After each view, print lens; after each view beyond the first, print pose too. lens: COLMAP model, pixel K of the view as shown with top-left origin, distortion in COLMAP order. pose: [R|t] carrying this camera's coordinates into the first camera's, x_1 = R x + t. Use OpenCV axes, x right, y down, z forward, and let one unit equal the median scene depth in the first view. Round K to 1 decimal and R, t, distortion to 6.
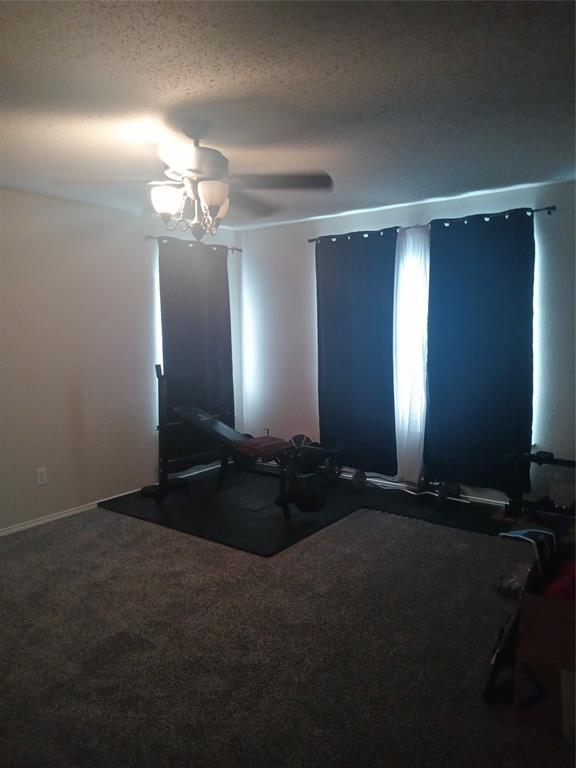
lens RADIAL K [[569.8, 0, 288.9], [0, 569.8, 381.5], [0, 0, 1]] dist [0.023930, -0.066346]
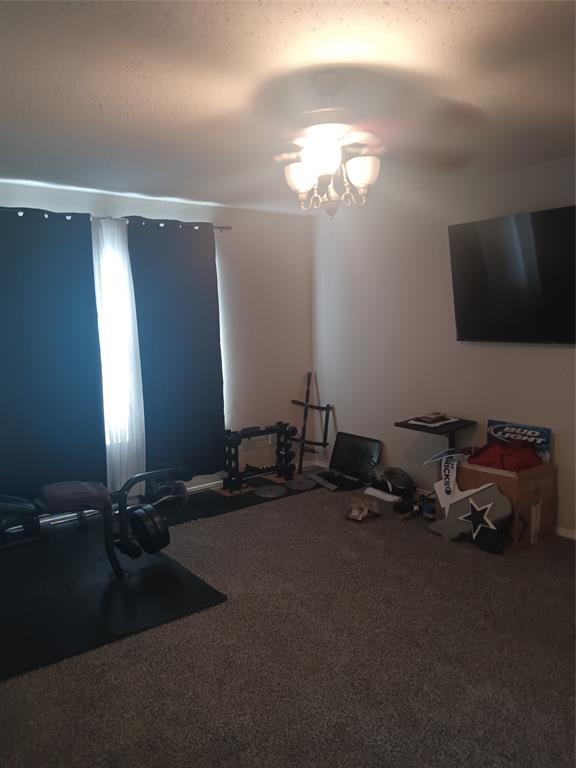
lens RADIAL K [[569.8, 0, 289.2], [0, 569.8, 386.2], [0, 0, 1]] dist [0.023930, -0.066346]
pose [[0.237621, -0.102005, 0.965987, -0.644951], [0.120935, 0.989840, 0.074775, -0.041384], [-0.963800, 0.099053, 0.247543, 0.548928]]
